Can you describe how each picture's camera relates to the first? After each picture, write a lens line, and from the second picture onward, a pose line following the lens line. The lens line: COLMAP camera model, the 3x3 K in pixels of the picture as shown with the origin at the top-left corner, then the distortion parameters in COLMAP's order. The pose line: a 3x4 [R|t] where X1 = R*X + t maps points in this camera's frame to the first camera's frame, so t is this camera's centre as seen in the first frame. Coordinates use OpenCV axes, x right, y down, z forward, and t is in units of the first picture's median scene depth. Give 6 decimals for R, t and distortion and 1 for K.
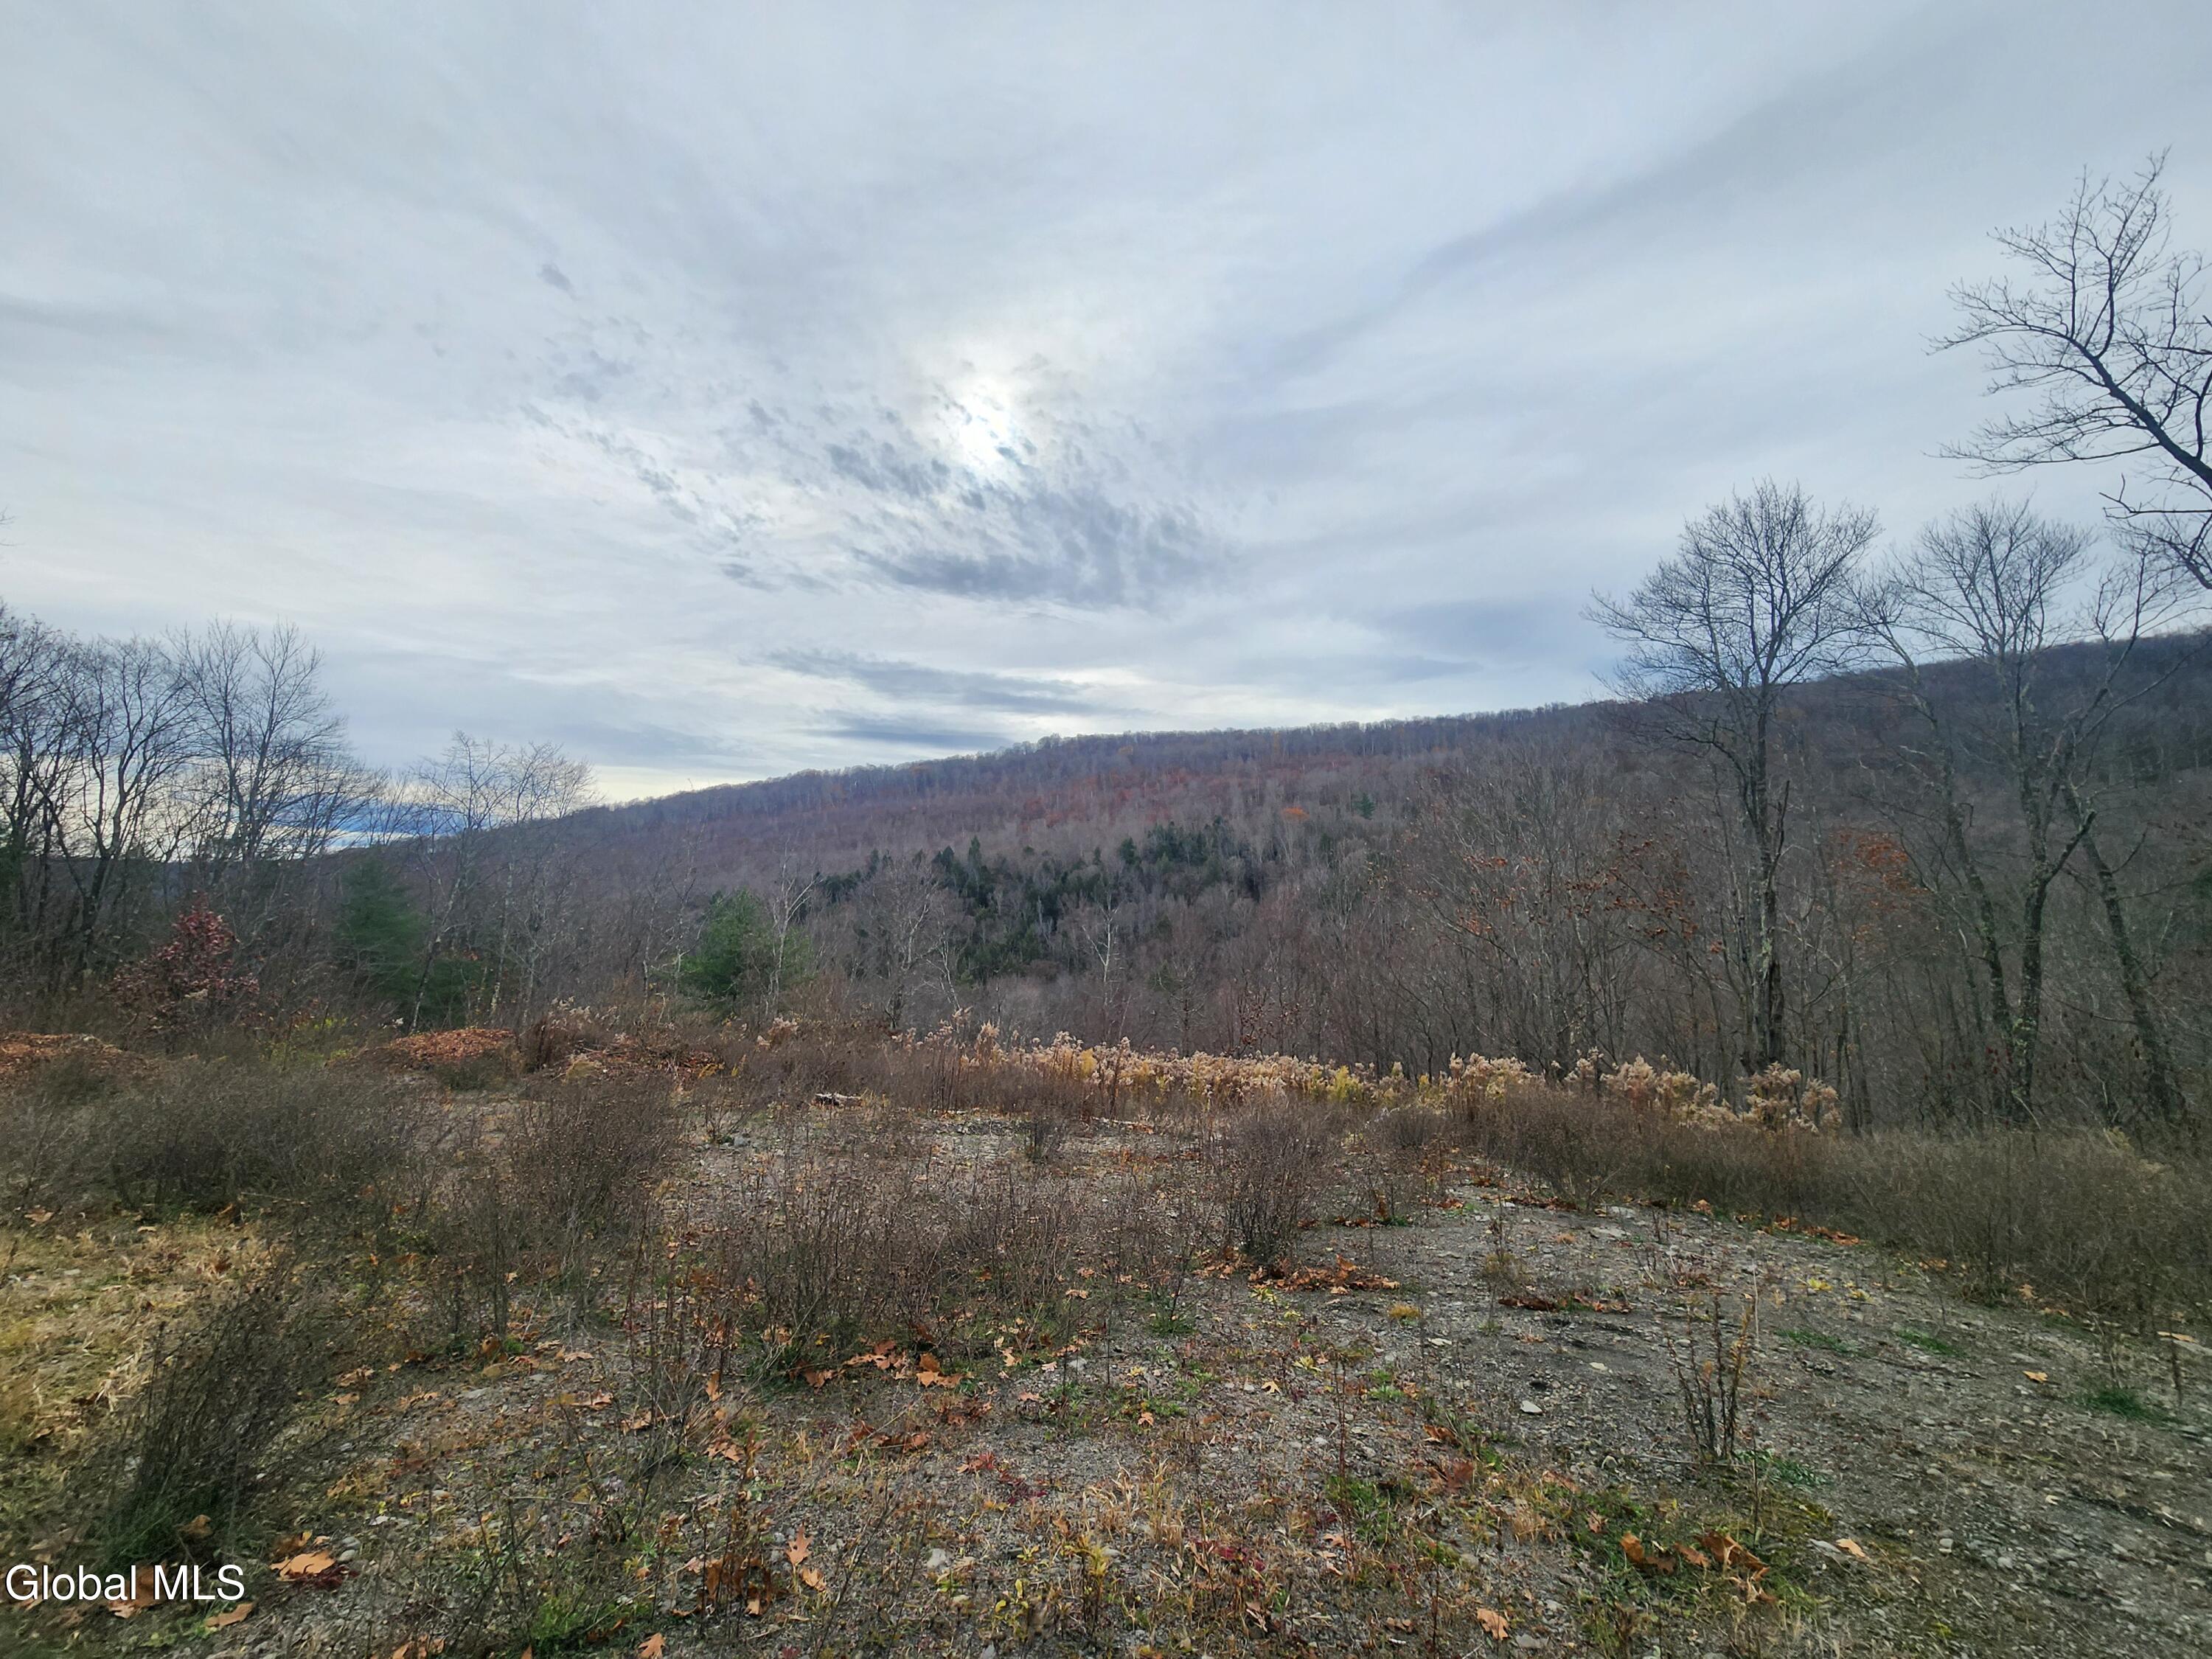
lens RADIAL K [[900.8, 0, 1115.9], [0, 900.8, 803.3], [0, 0, 1]] dist [-0.001543, -0.000016]
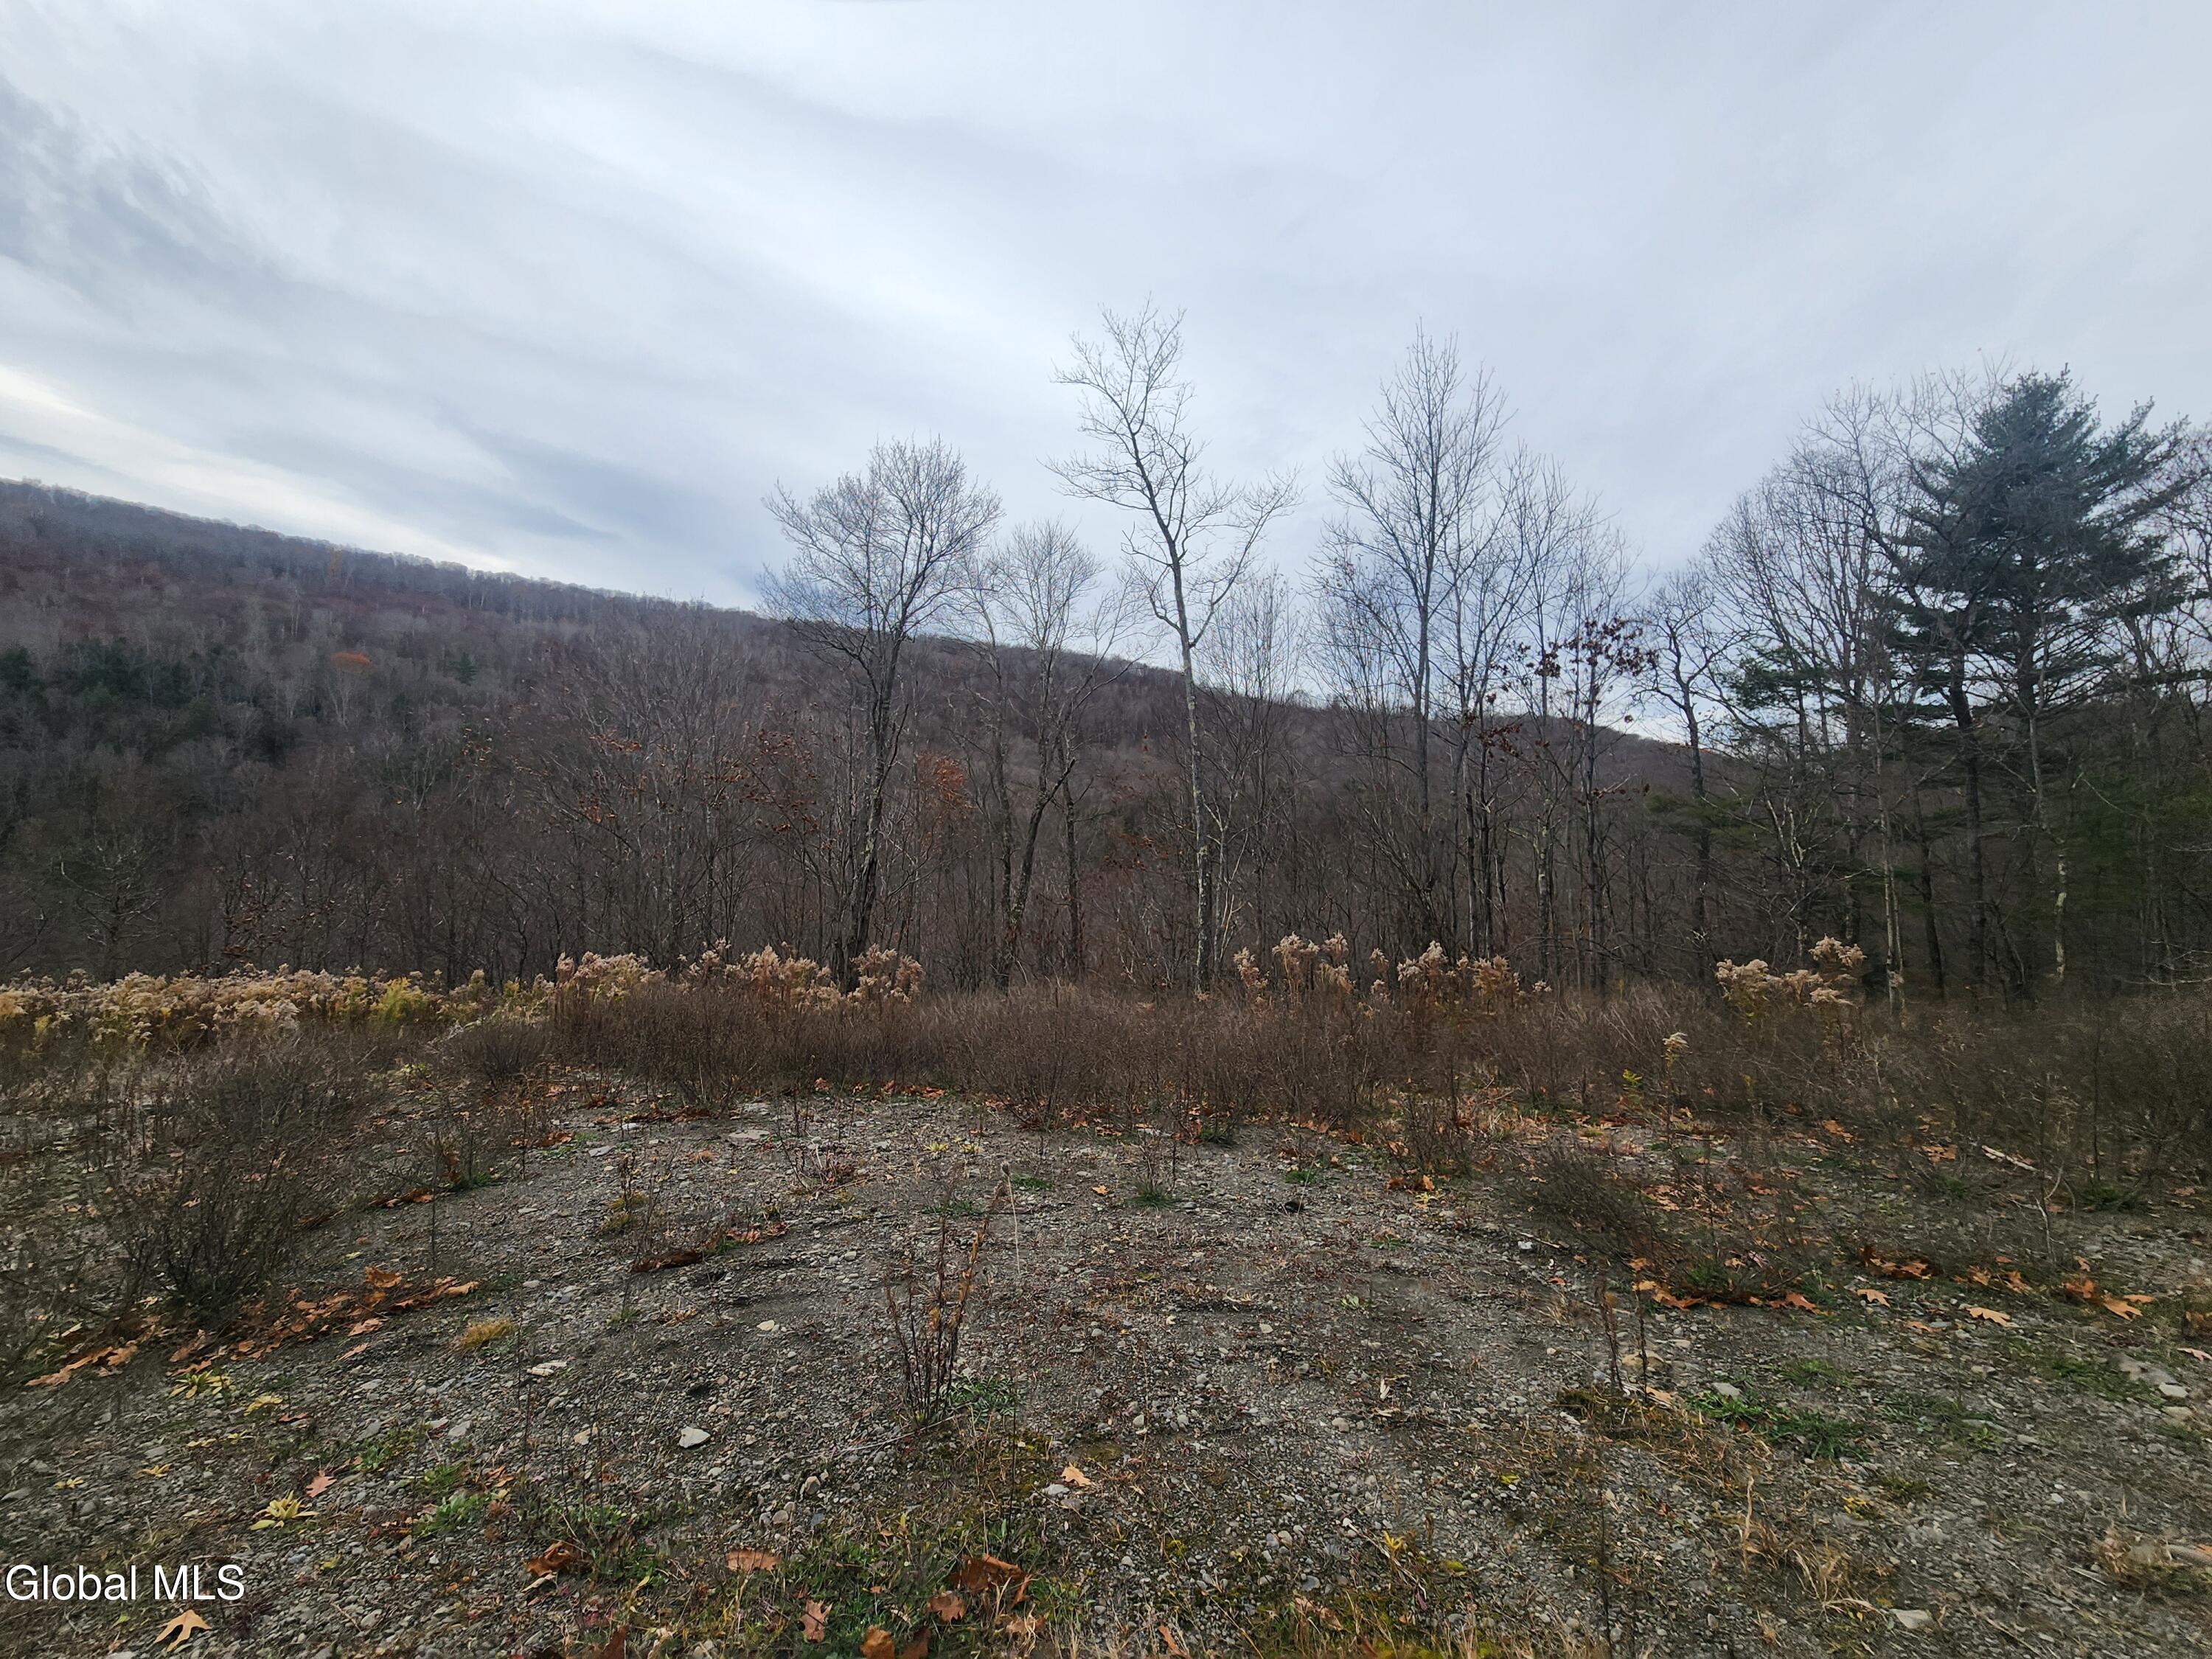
lens RADIAL K [[898.3, 0, 1110.9], [0, 898.3, 821.0], [0, 0, 1]] dist [-0.003883, -0.000351]
pose [[0.615762, 0.055838, 0.785951, 0.012981], [-0.159384, 0.985692, 0.054843, 0.016216], [-0.771643, -0.159038, 0.615852, 0.062482]]
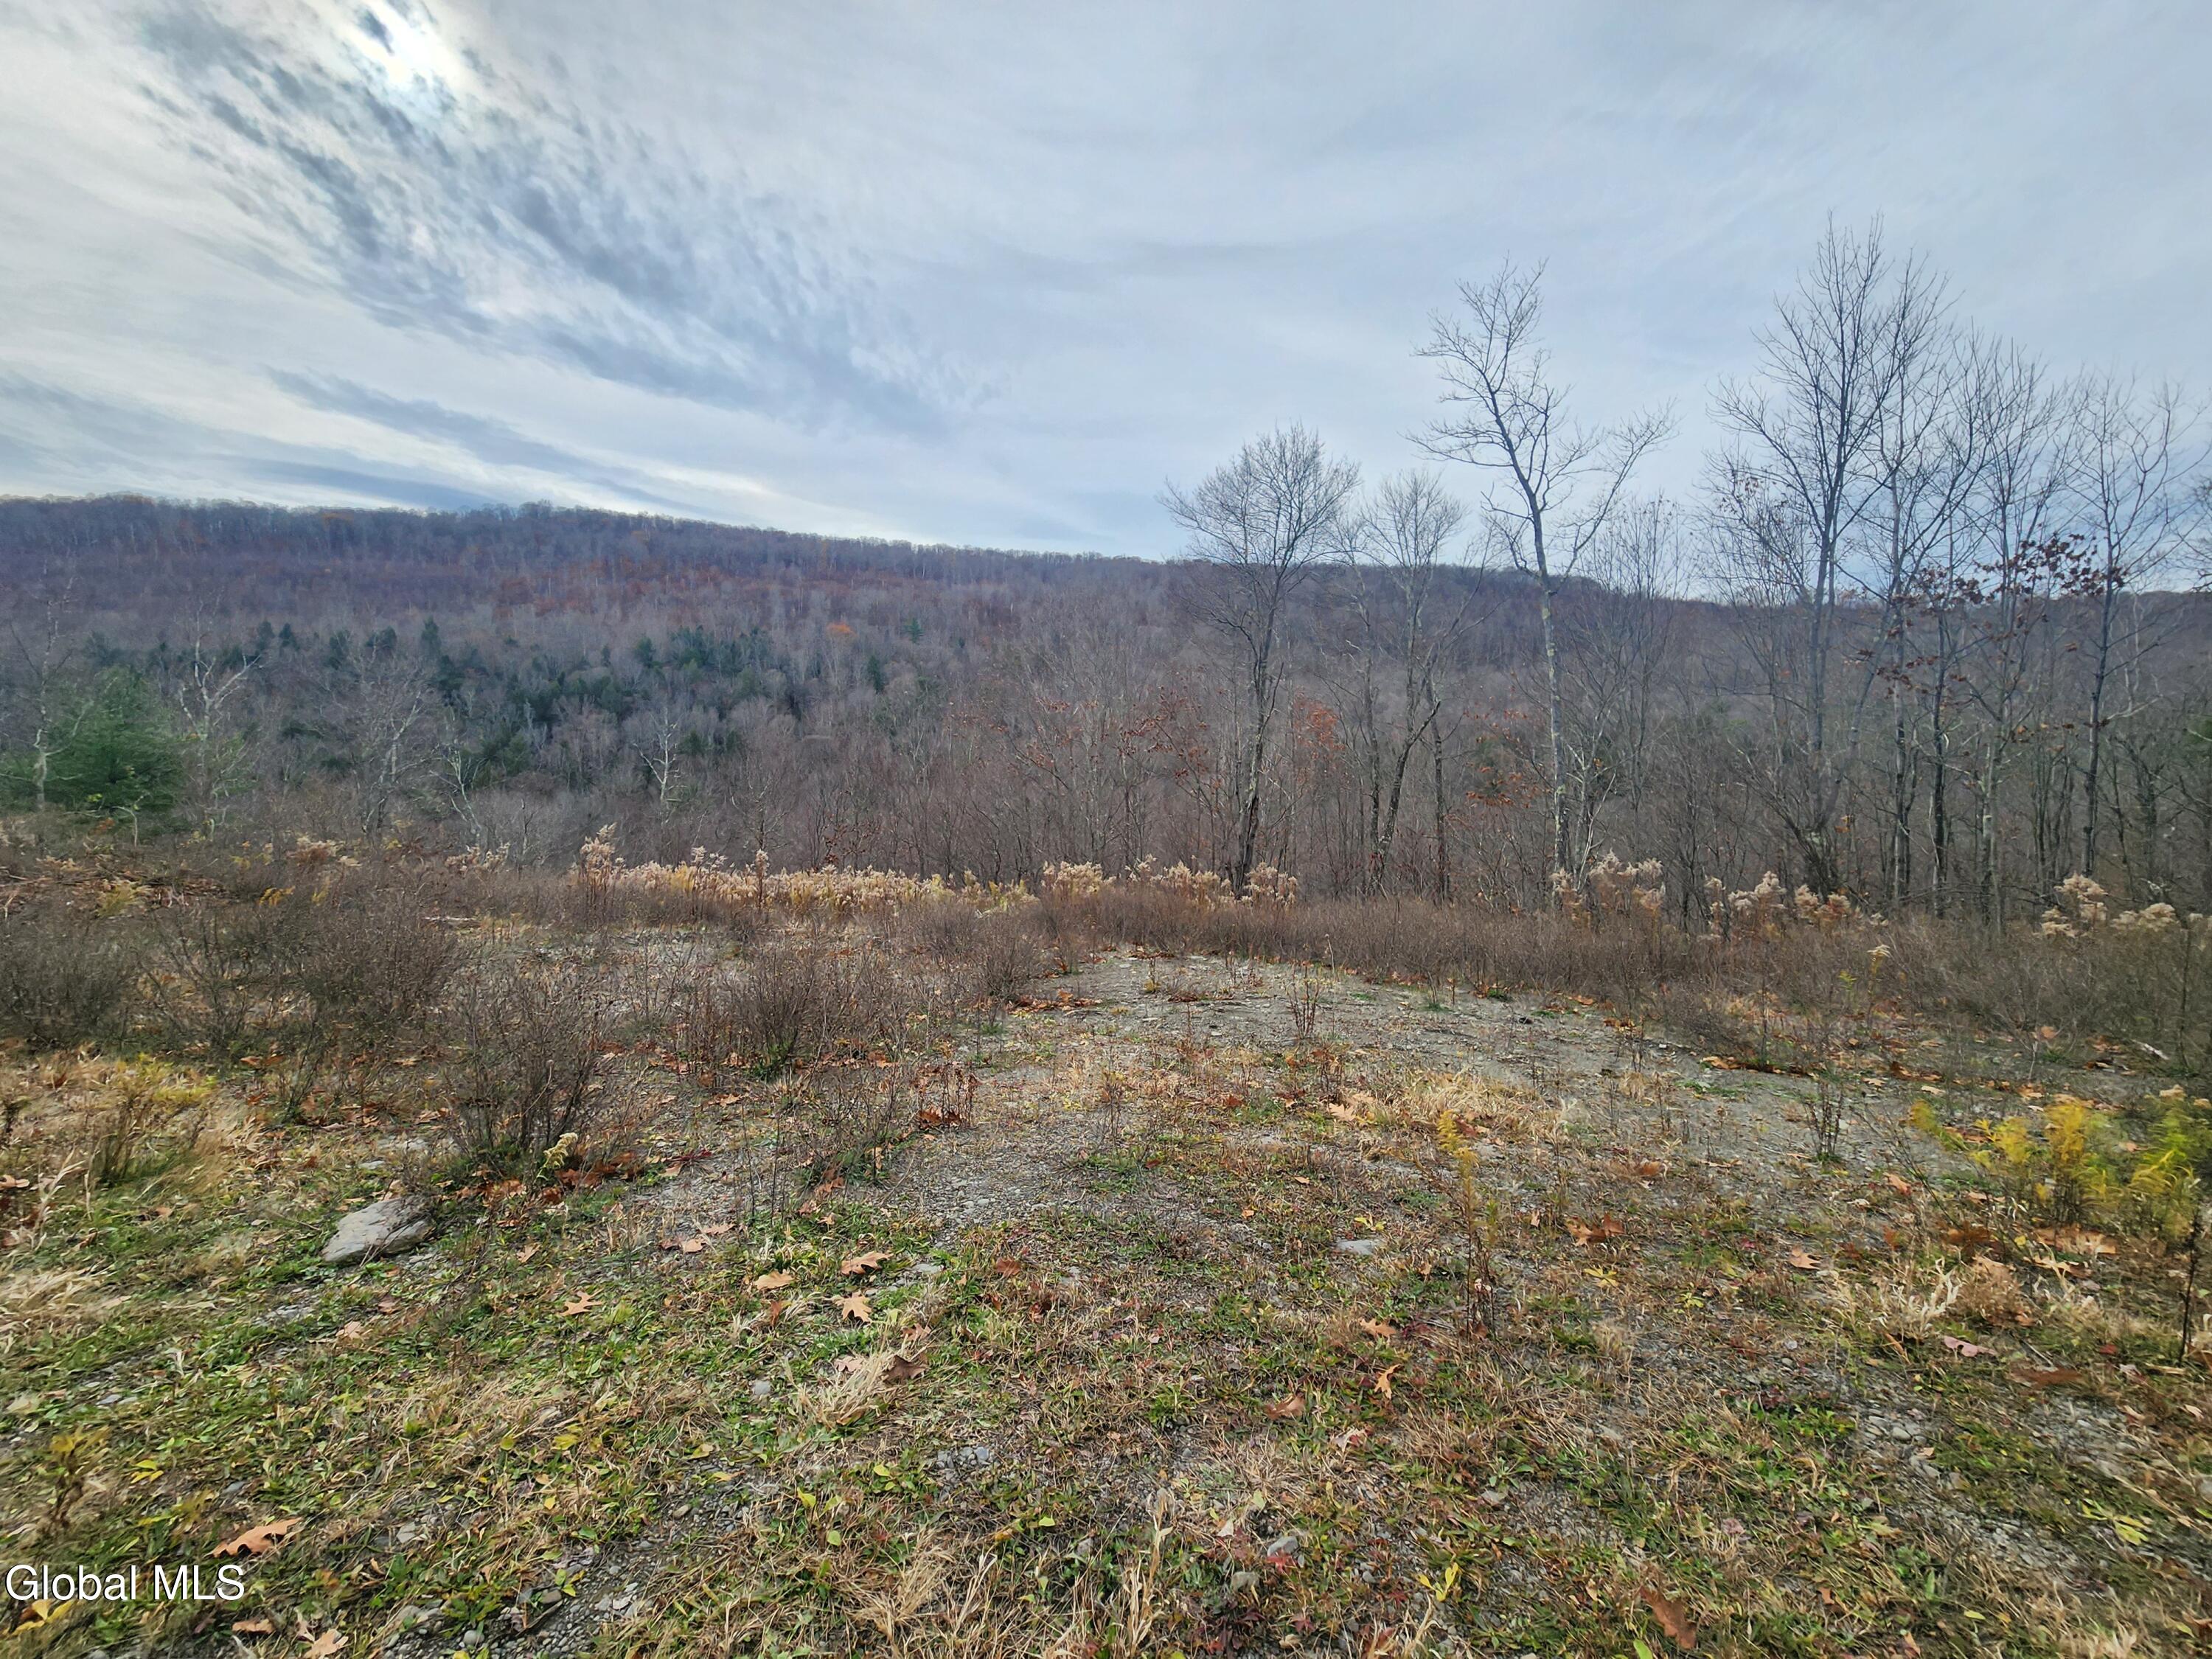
lens RADIAL K [[907.8, 0, 1112.6], [0, 907.8, 779.7], [0, 0, 1]] dist [0.000250, 0.000088]
pose [[0.877184, 0.026782, 0.479406, -0.106093], [-0.107675, 0.983986, 0.142045, -0.016563], [-0.467925, -0.176220, 0.866021, -0.073534]]
